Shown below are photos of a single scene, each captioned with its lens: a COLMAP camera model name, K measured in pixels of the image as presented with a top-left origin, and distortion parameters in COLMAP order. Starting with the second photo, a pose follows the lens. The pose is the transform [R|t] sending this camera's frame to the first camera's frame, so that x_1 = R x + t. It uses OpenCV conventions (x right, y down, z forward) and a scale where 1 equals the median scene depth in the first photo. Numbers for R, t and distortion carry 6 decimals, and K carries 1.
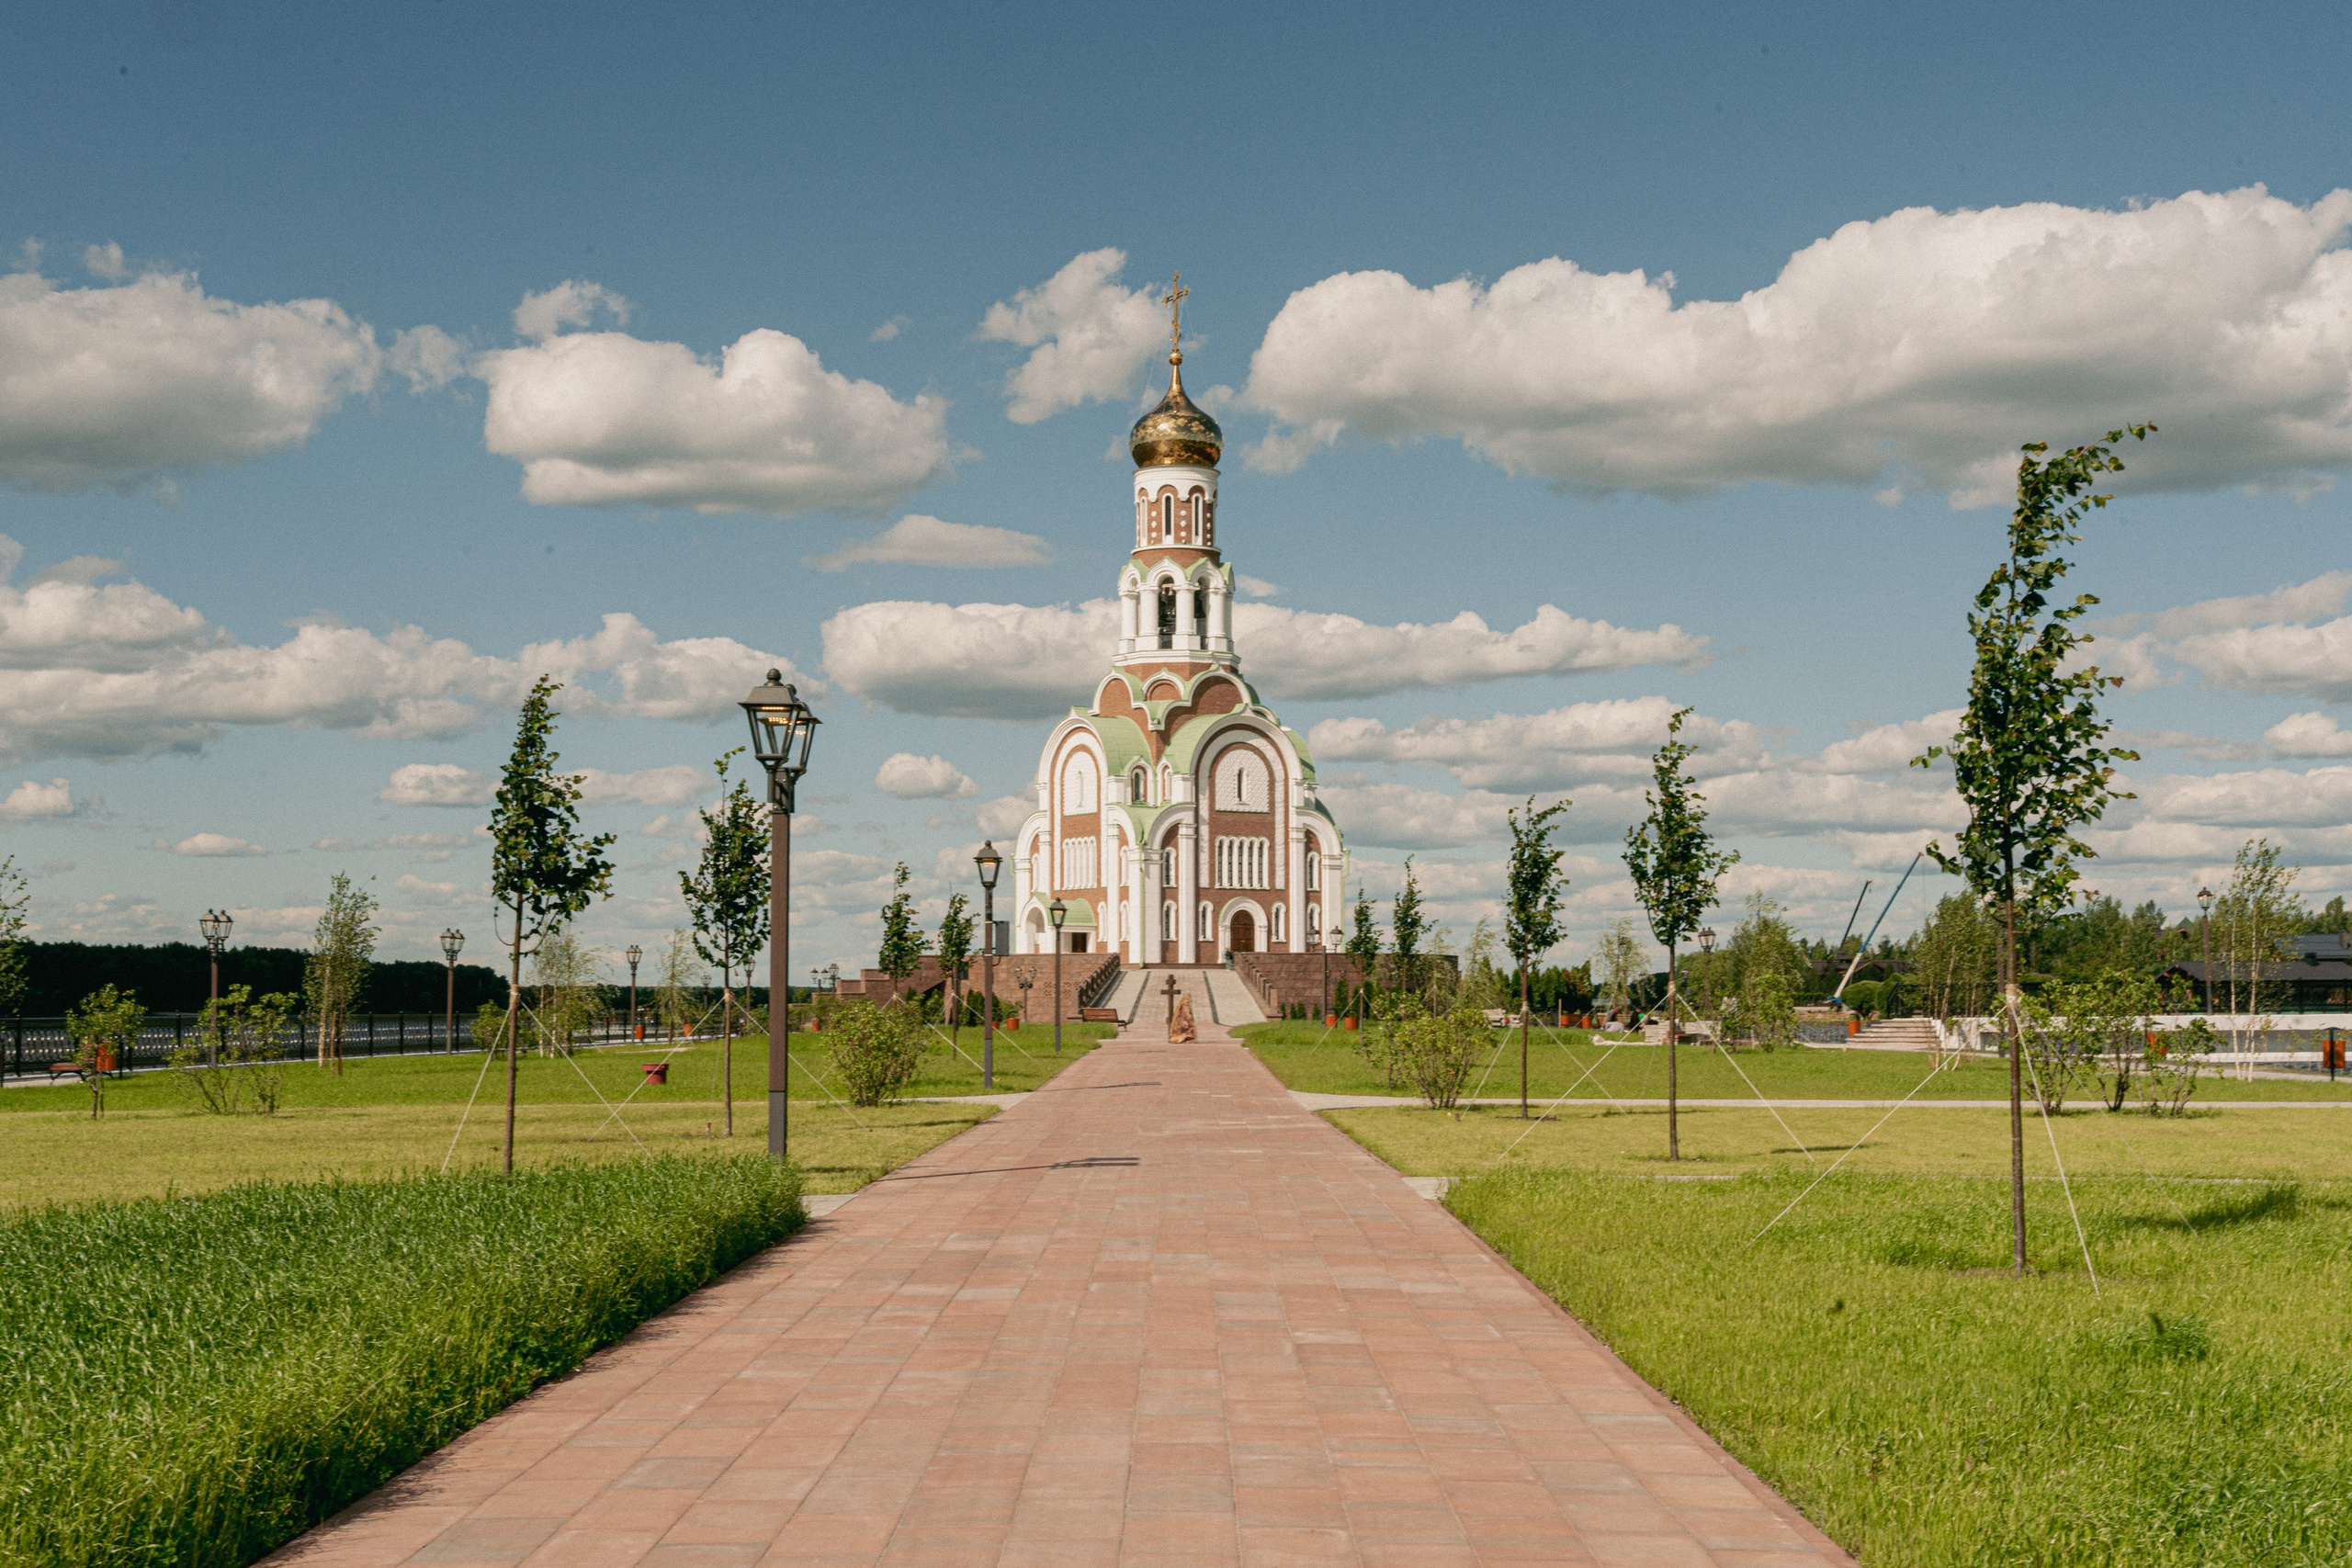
lens RADIAL K [[2816.9, 0, 1176.0], [0, 2816.9, 784.0], [0, 0, 1]] dist [-0.021333, -0.008873]
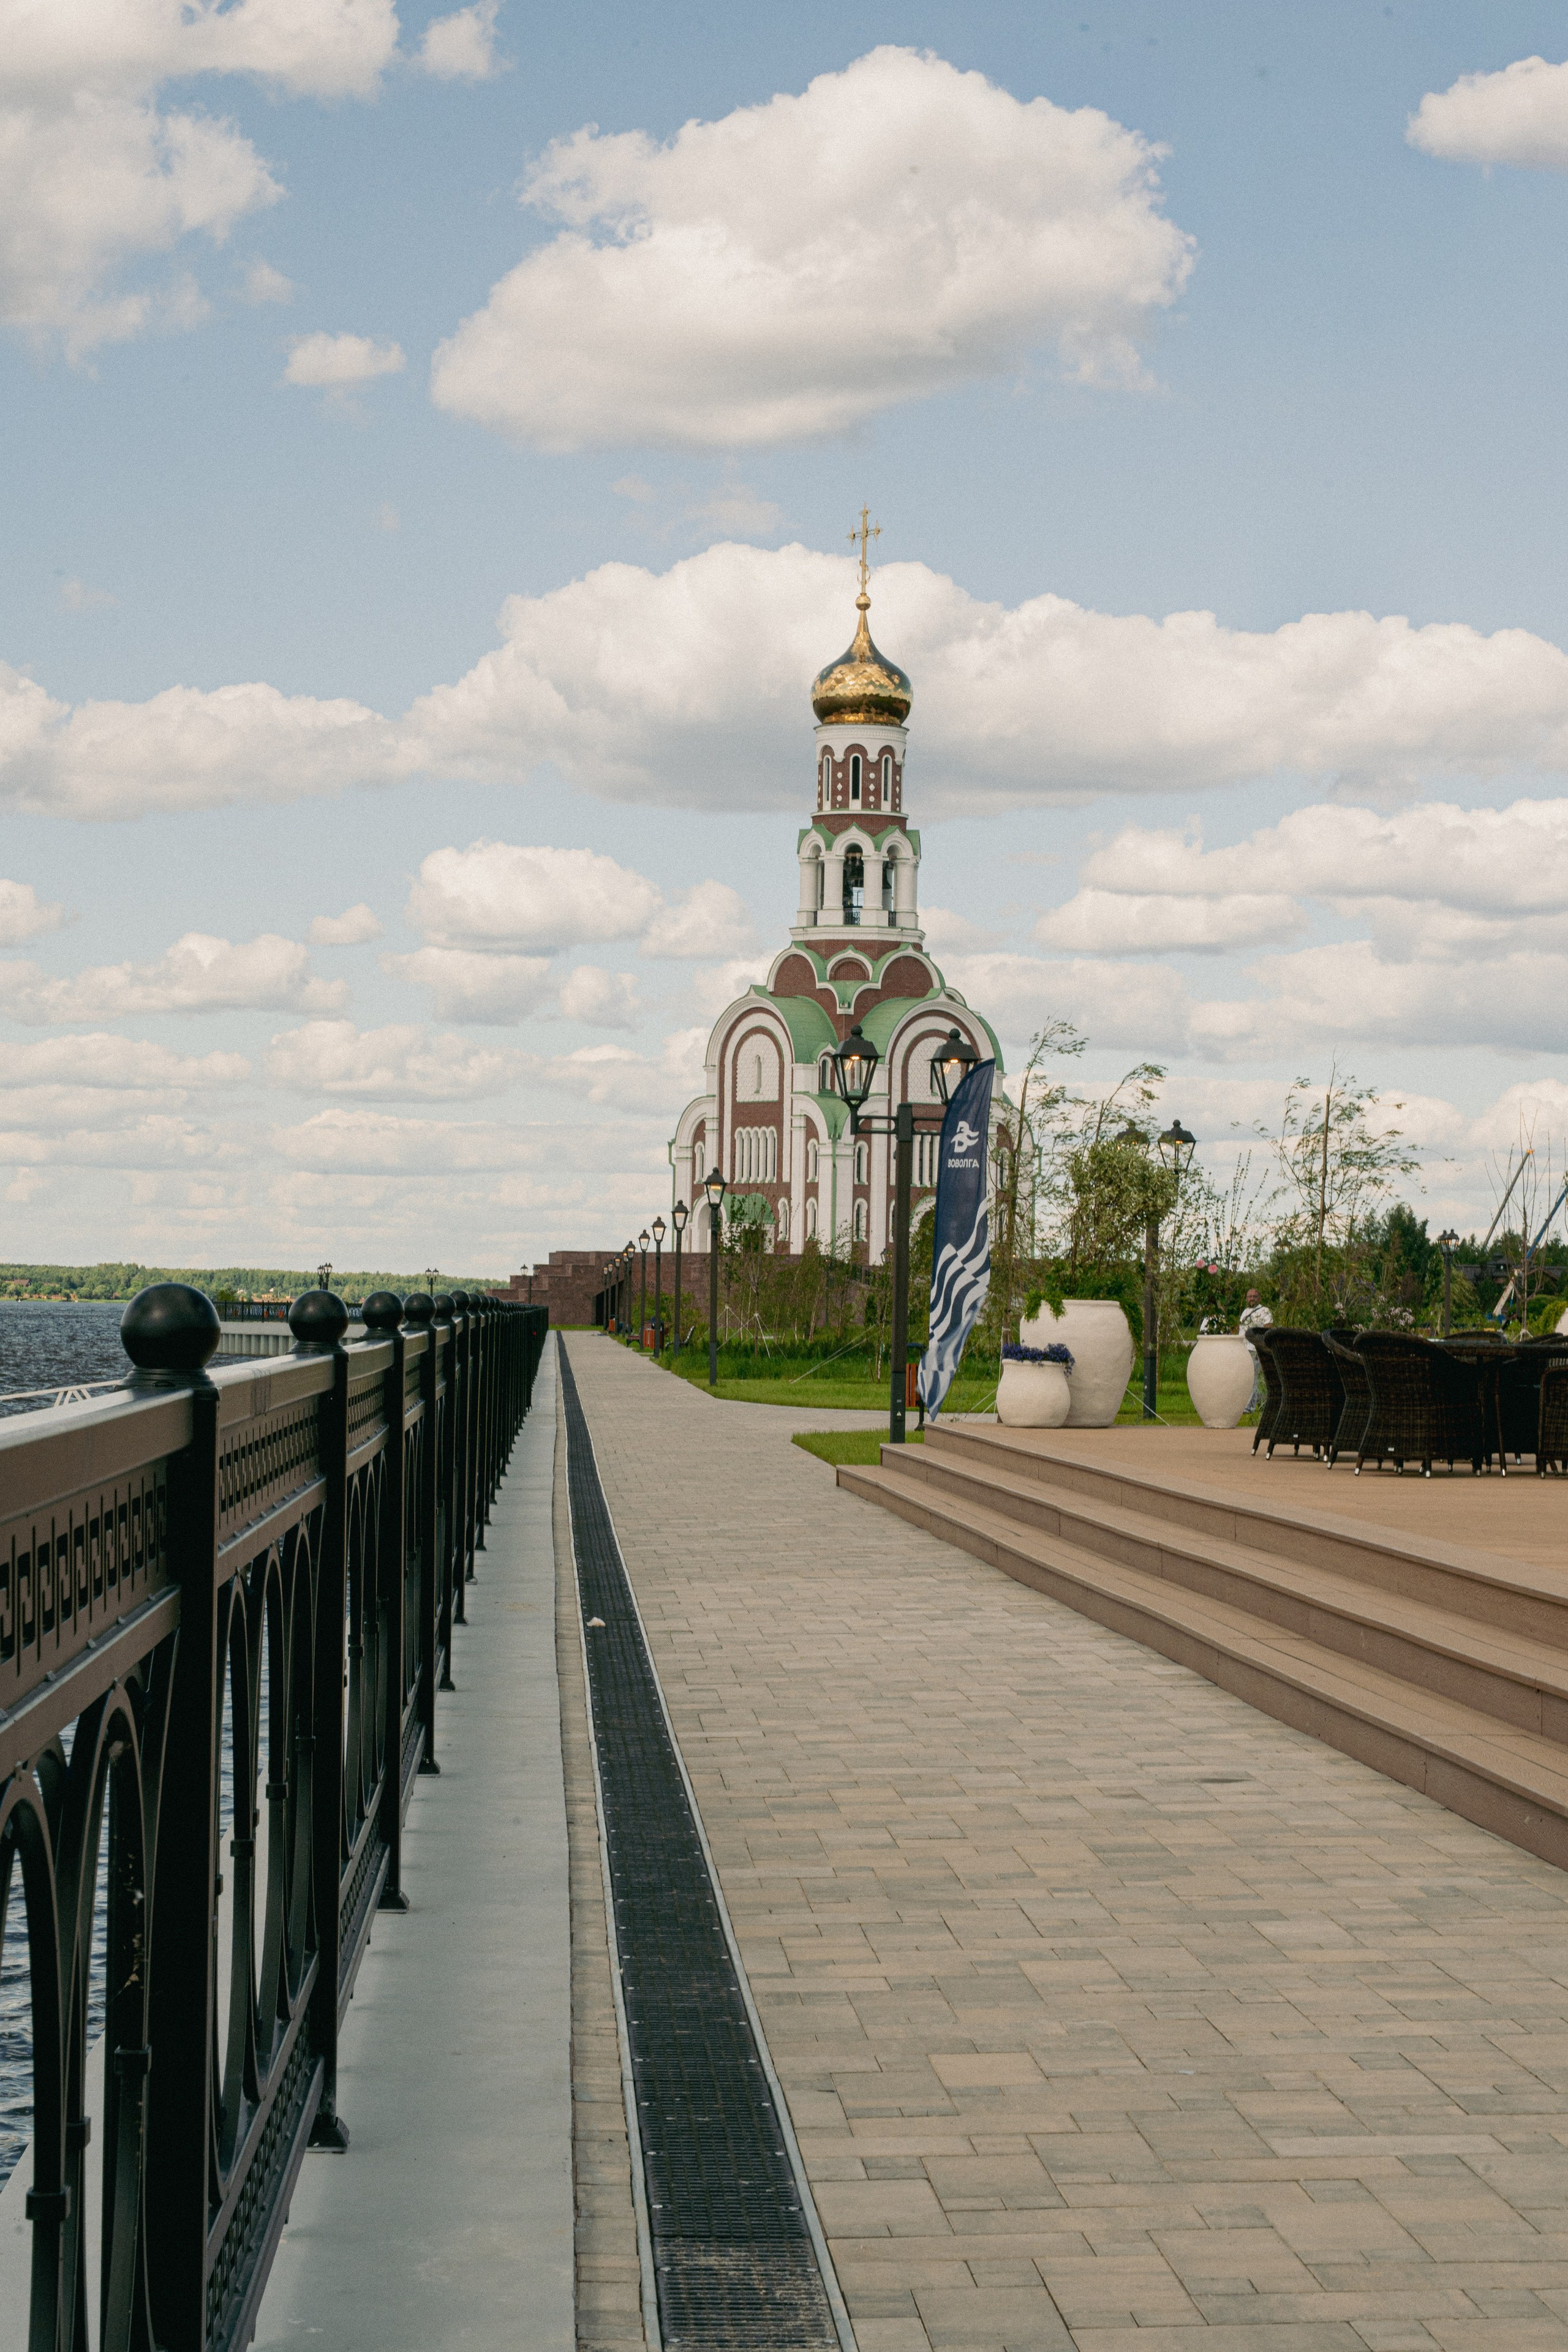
lens RADIAL K [[4722.4, 0, 784.0], [0, 4722.4, 1176.0], [0, 0, 1]] dist [0.012538, -0.053693]
pose [[0.995833, 0.023886, 0.088013, -0.160822], [-0.028236, 0.998423, 0.048514, -0.040396], [-0.086716, -0.050797, 0.994937, -0.544986]]
